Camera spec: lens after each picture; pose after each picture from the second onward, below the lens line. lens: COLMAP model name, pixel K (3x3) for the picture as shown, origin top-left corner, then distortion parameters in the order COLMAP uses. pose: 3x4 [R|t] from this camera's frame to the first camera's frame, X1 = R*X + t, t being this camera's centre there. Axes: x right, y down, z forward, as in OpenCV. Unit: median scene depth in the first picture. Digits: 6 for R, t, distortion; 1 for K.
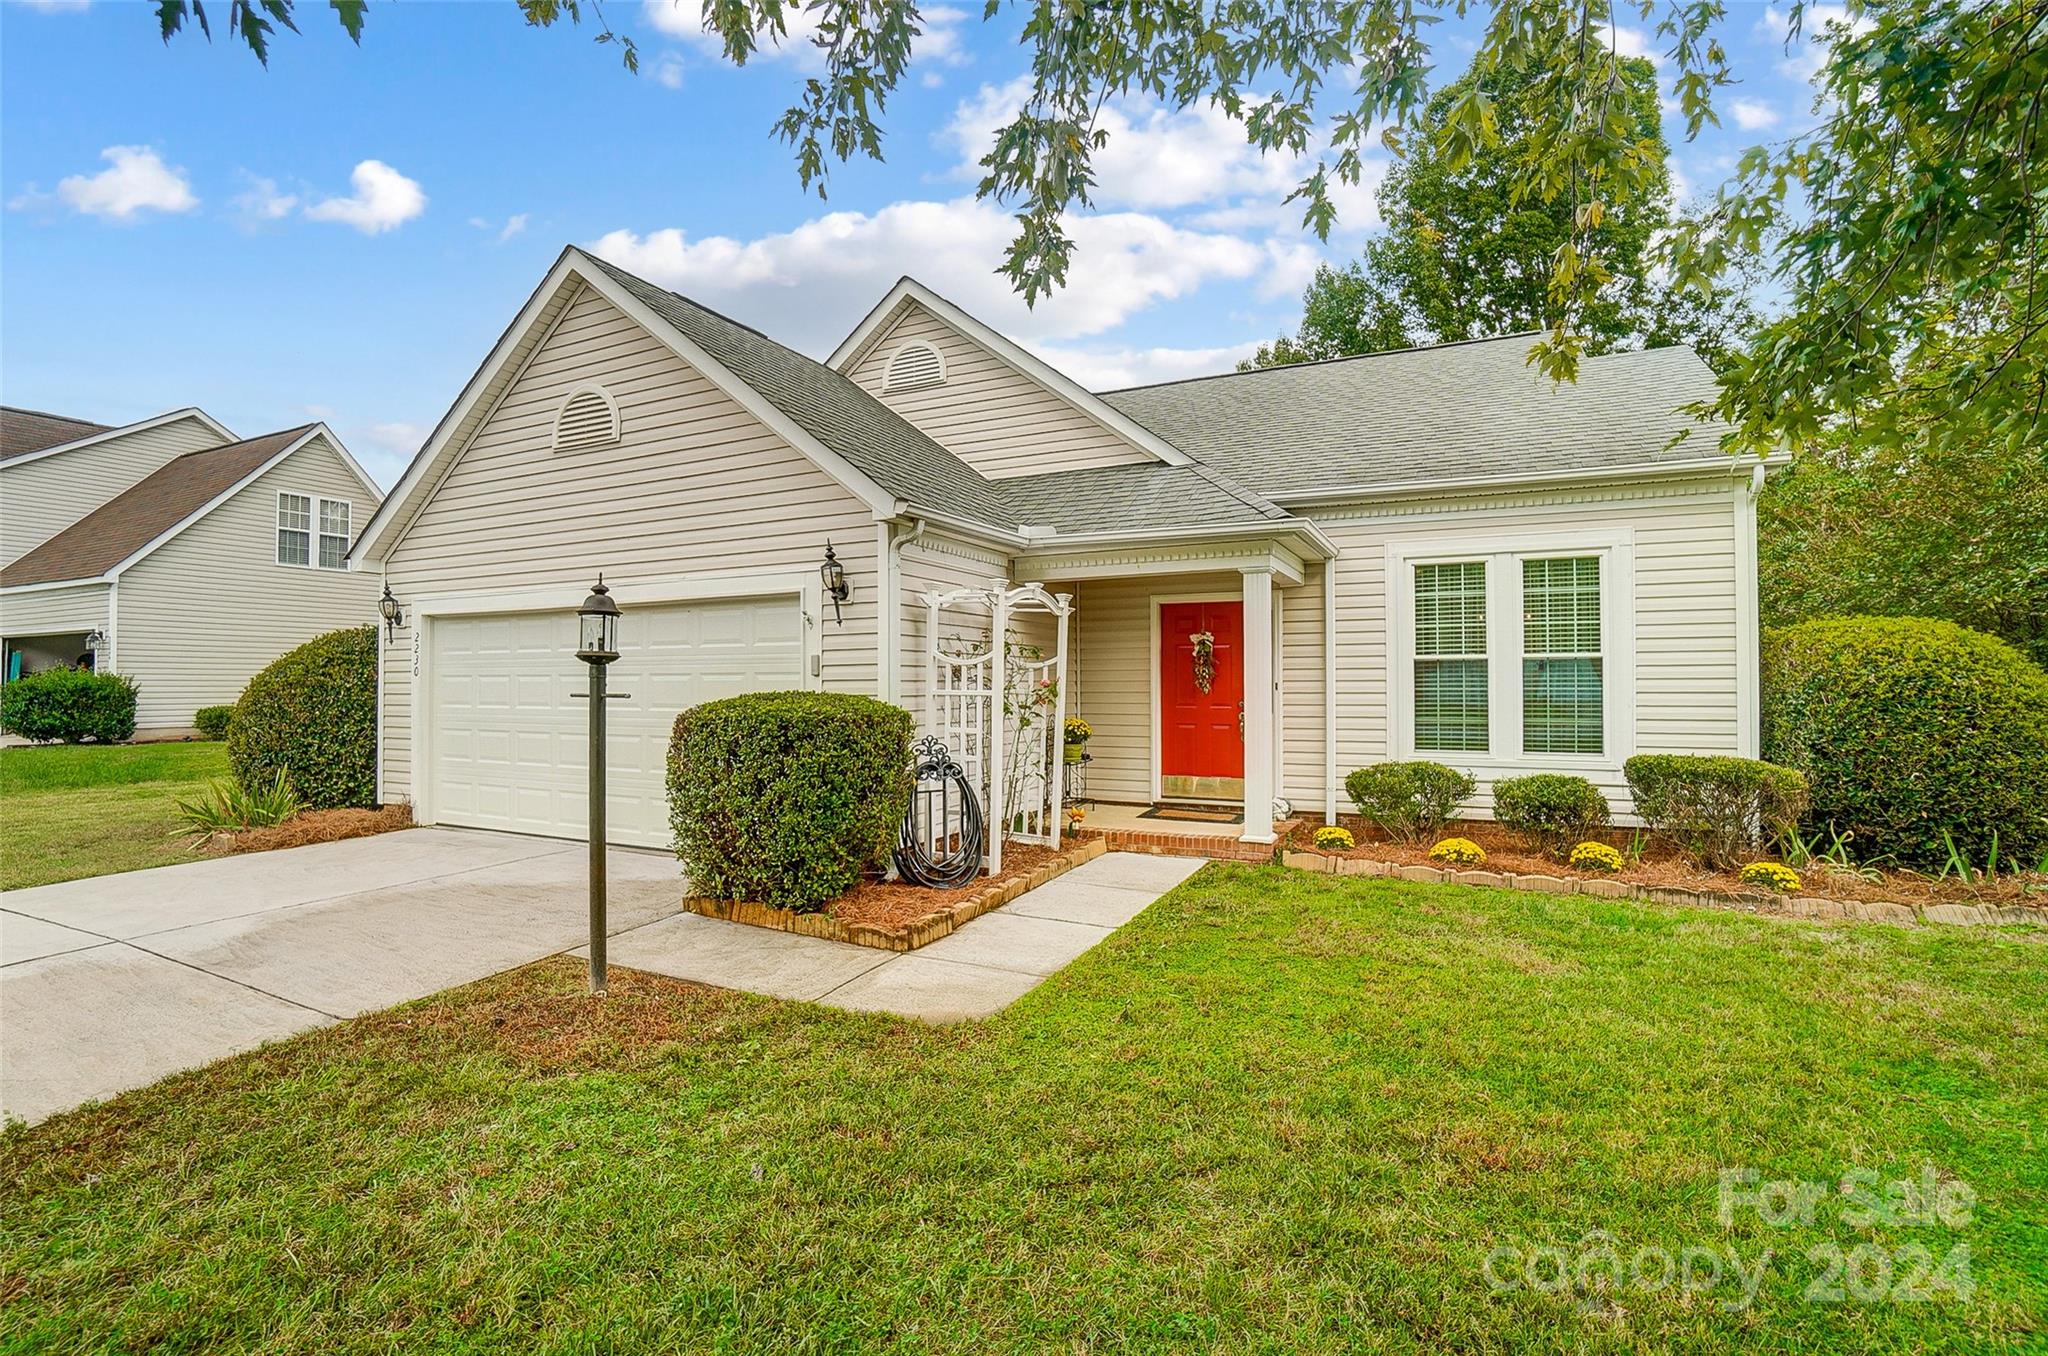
lens RADIAL K [[979.6, 0, 1016.1], [0, 979.6, 675.4], [0, 0, 1]] dist [-0.061446, 0.018796]
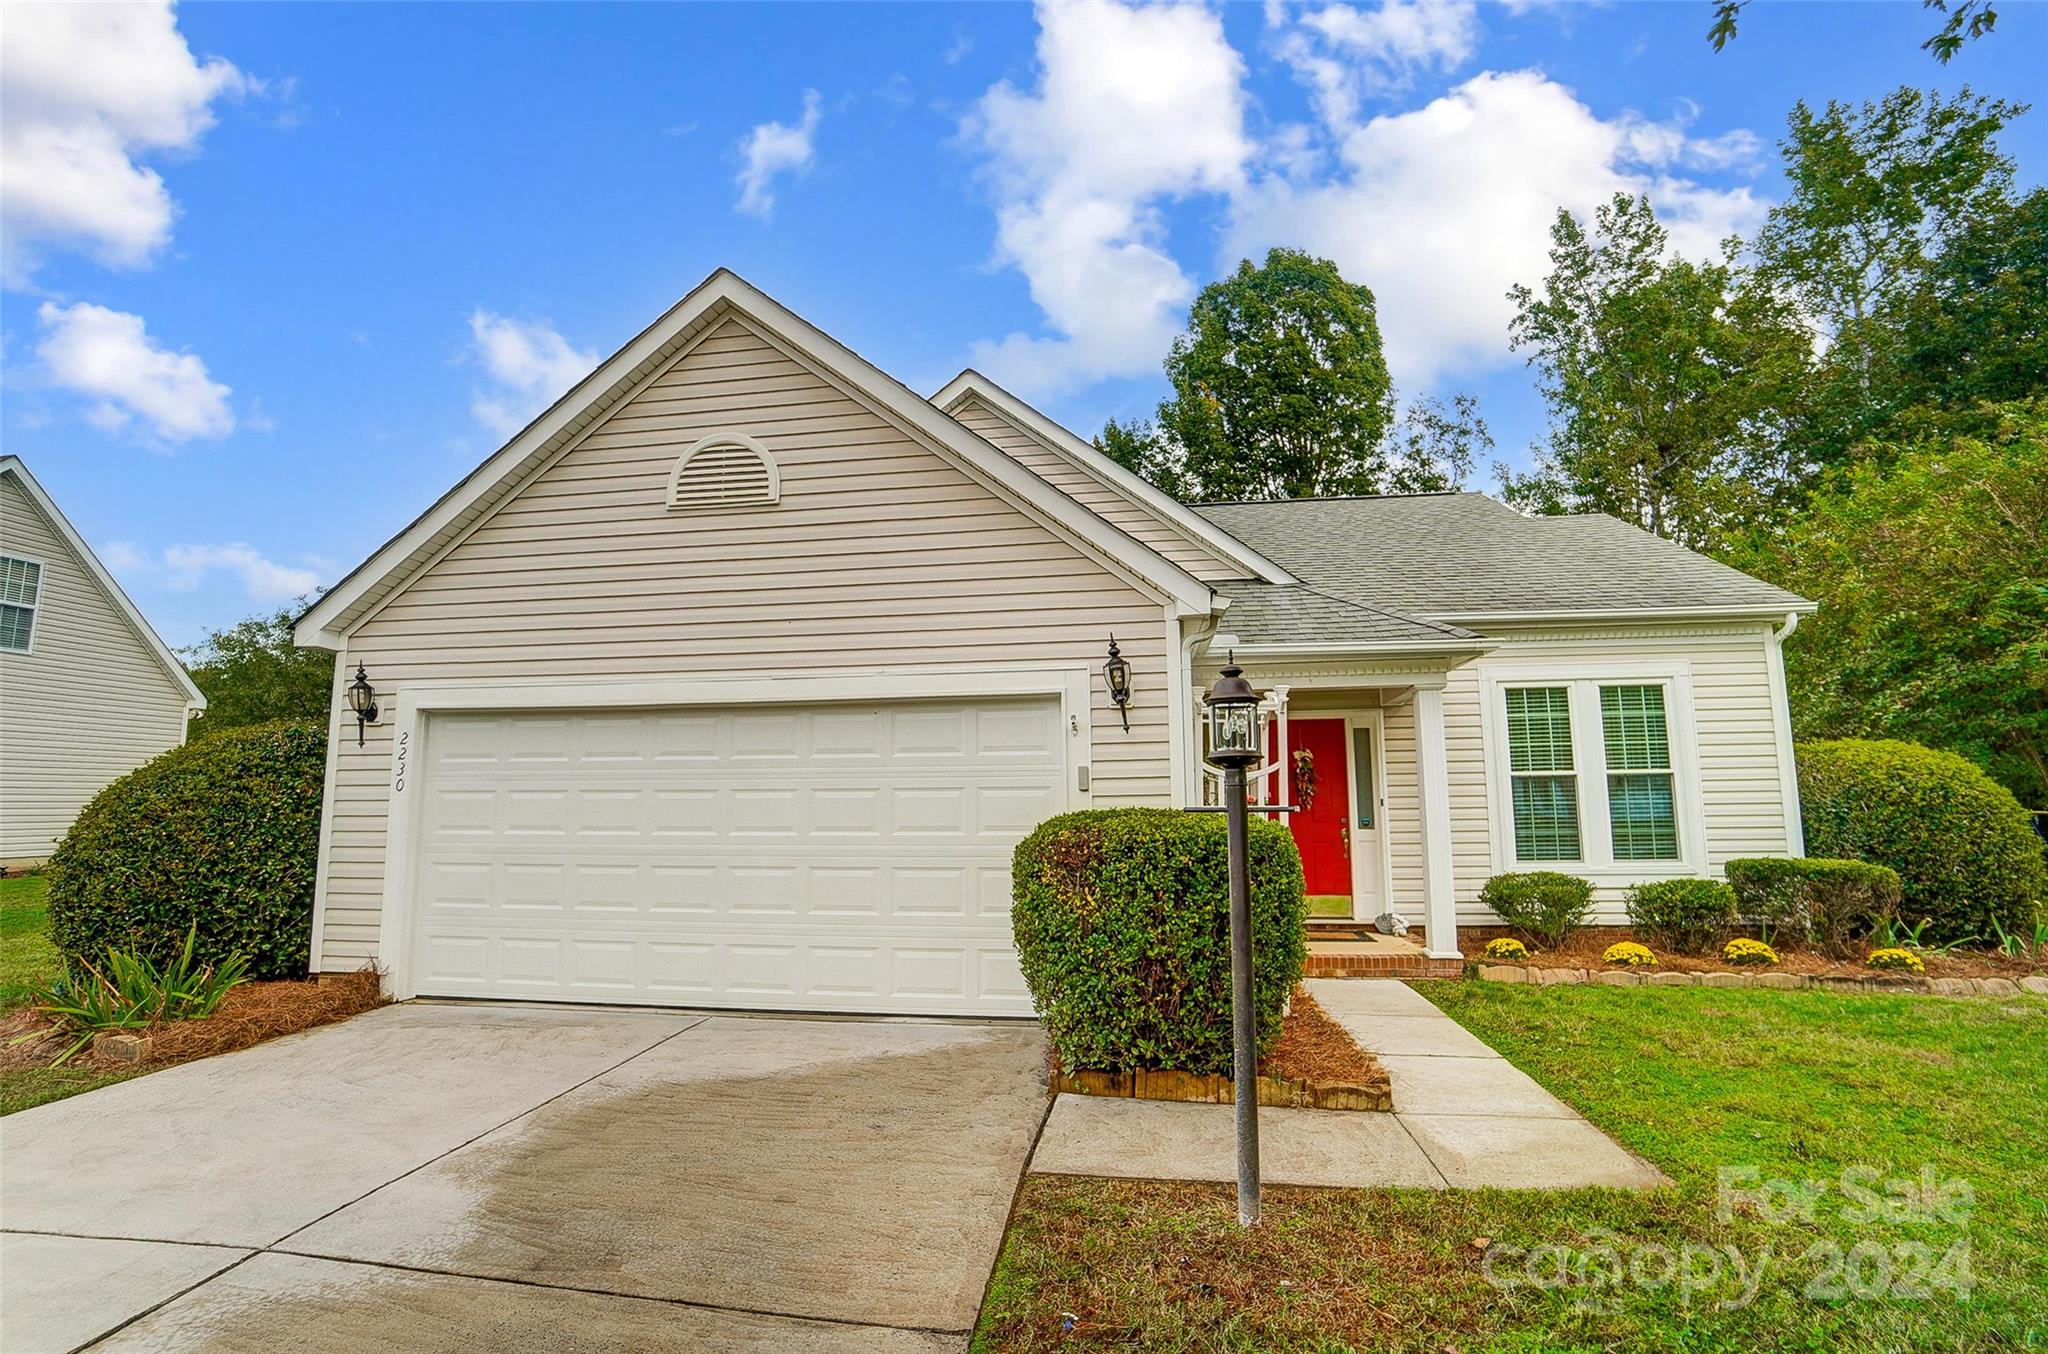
lens RADIAL K [[959.1, 0, 1020.7], [0, 959.1, 685.8], [0, 0, 1]] dist [-0.057479, 0.020441]
pose [[0.948173, 0.035239, 0.315796, -0.463080], [0.002109, 0.993112, -0.117150, 0.006366], [-0.317749, 0.111745, 0.941567, 0.188581]]
